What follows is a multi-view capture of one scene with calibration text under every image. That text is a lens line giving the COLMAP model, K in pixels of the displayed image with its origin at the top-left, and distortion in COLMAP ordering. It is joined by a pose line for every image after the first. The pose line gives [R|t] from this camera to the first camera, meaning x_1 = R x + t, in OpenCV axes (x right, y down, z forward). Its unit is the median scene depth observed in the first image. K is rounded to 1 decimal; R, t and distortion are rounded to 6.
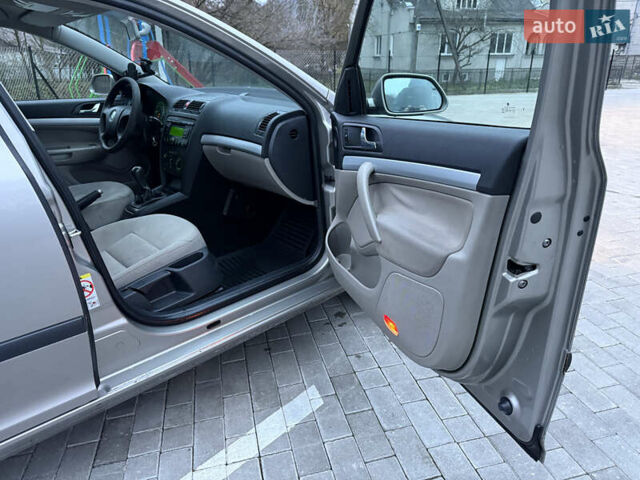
lens RADIAL K [[456.1, 0, 320.0], [0, 456.1, 240.0], [0, 0, 1]] dist [0.035489, -0.039868]
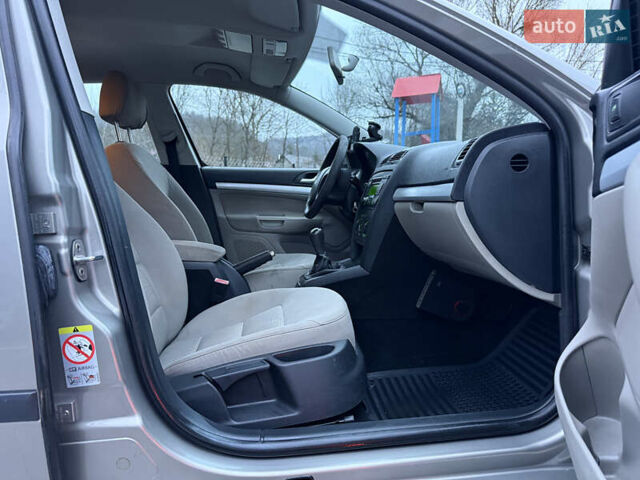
lens RADIAL K [[451.1, 0, 320.0], [0, 451.1, 240.0], [0, 0, 1]] dist [0.107186, -0.149360]
pose [[0.813645, 0.062238, -0.578022, 0.058358], [-0.210905, 0.958120, -0.193713, 0.010209], [0.541758, 0.279522, 0.792696, 0.376058]]
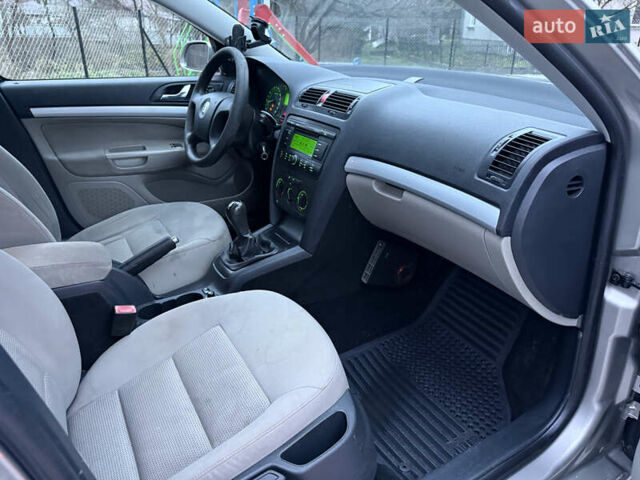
lens RADIAL K [[451.1, 0, 320.0], [0, 451.1, 240.0], [0, 0, 1]] dist [0.107186, -0.149360]
pose [[0.979768, 0.096114, -0.175549, -0.175365], [-0.086064, 0.994231, 0.064010, -0.152435], [0.180689, -0.047606, 0.982388, 0.420165]]
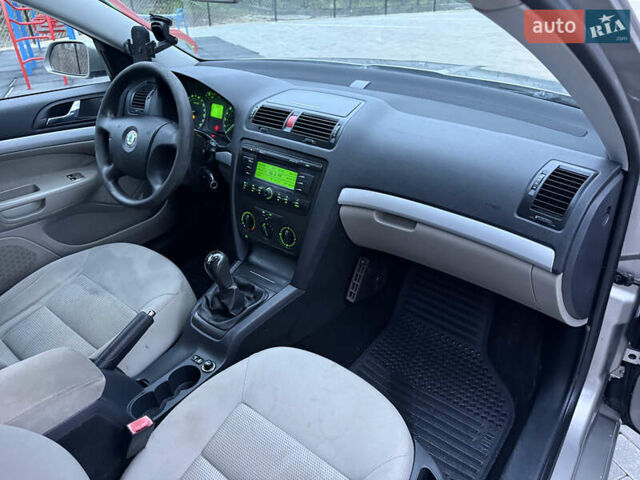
lens RADIAL K [[456.1, 0, 320.0], [0, 456.1, 240.0], [0, 0, 1]] dist [0.035489, -0.039868]
pose [[0.986401, -0.084710, 0.140847, -0.341970], [0.060975, 0.984403, 0.165025, -0.246494], [-0.152630, -0.154193, 0.976181, 0.463353]]
